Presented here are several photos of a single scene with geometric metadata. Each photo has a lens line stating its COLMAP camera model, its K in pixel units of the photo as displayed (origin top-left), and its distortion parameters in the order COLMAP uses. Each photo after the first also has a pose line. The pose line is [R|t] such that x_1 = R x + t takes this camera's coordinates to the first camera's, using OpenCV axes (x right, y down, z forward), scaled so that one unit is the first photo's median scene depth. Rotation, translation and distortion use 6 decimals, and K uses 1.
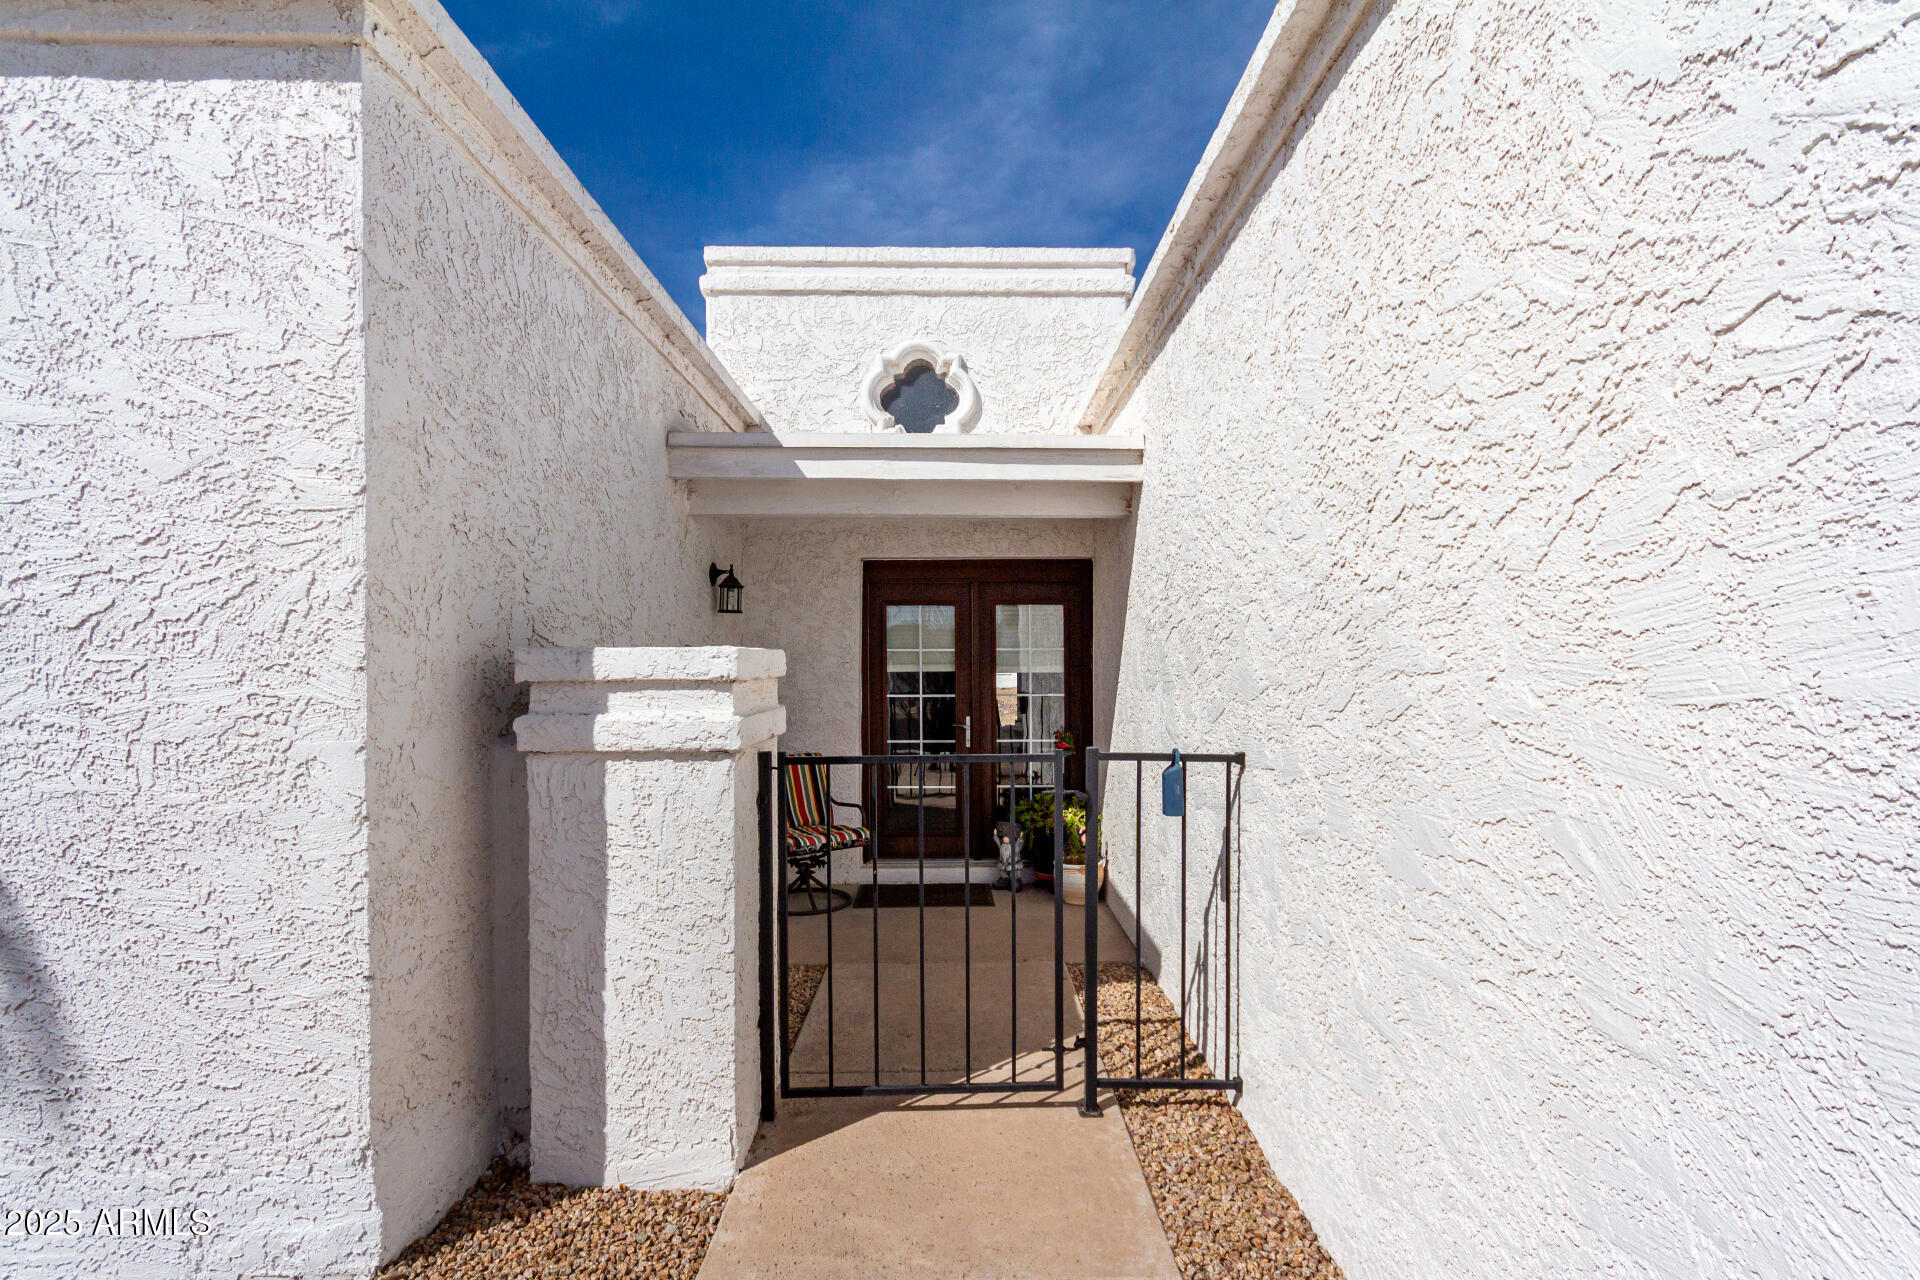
lens RADIAL K [[903.2, 0, 985.4], [0, 903.2, 647.4], [0, 0, 1]] dist [-0.000732, 0.000803]
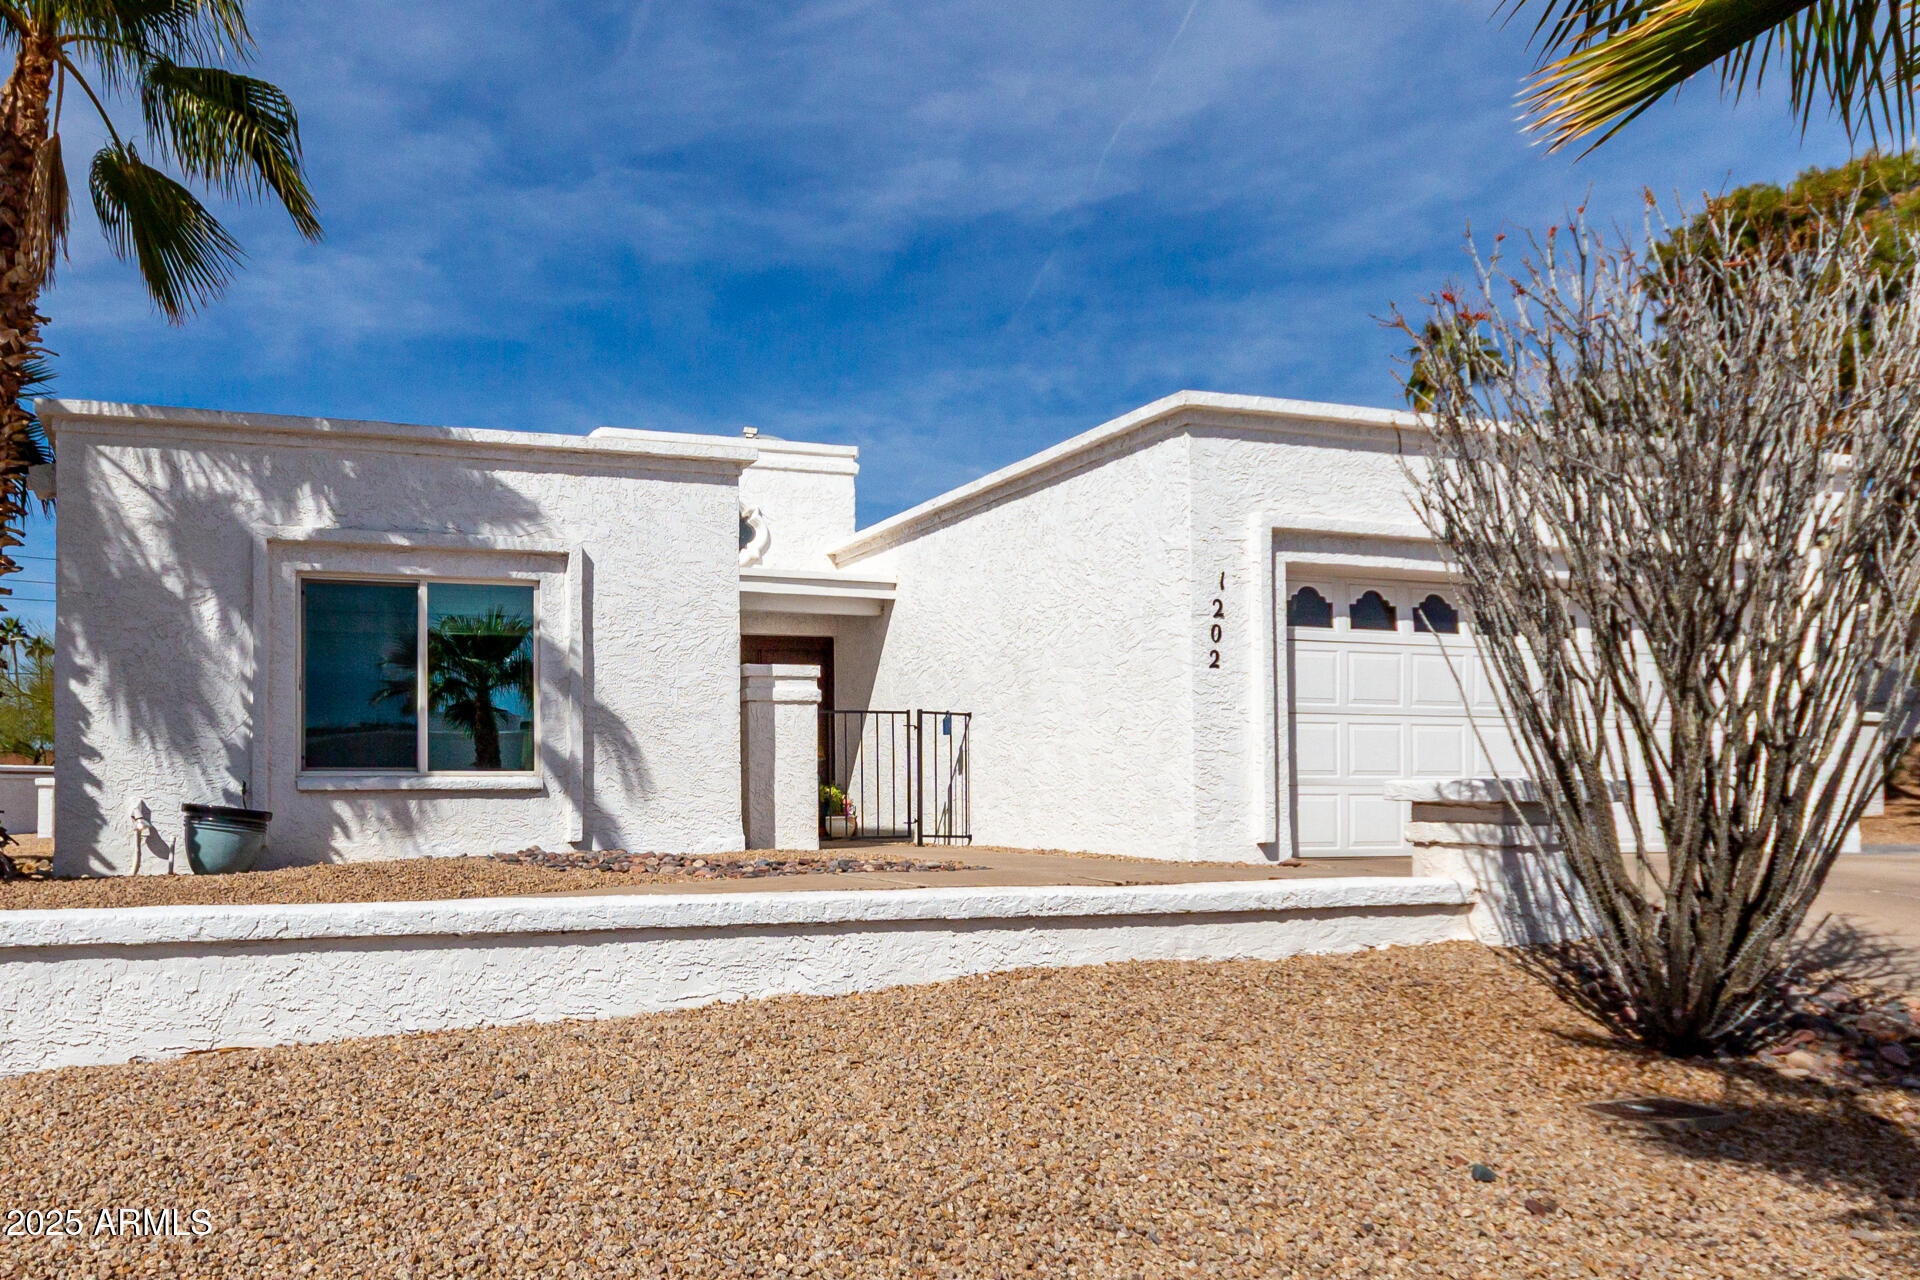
lens RADIAL K [[886.0, 0, 967.9], [0, 886.0, 674.7], [0, 0, 1]] dist [-0.000894, 0.000107]
pose [[0.919775, 0.015716, 0.392130, -0.778489], [0.006303, 0.998477, -0.054801, 0.153542], [-0.392394, 0.052876, 0.918276, -1.468110]]
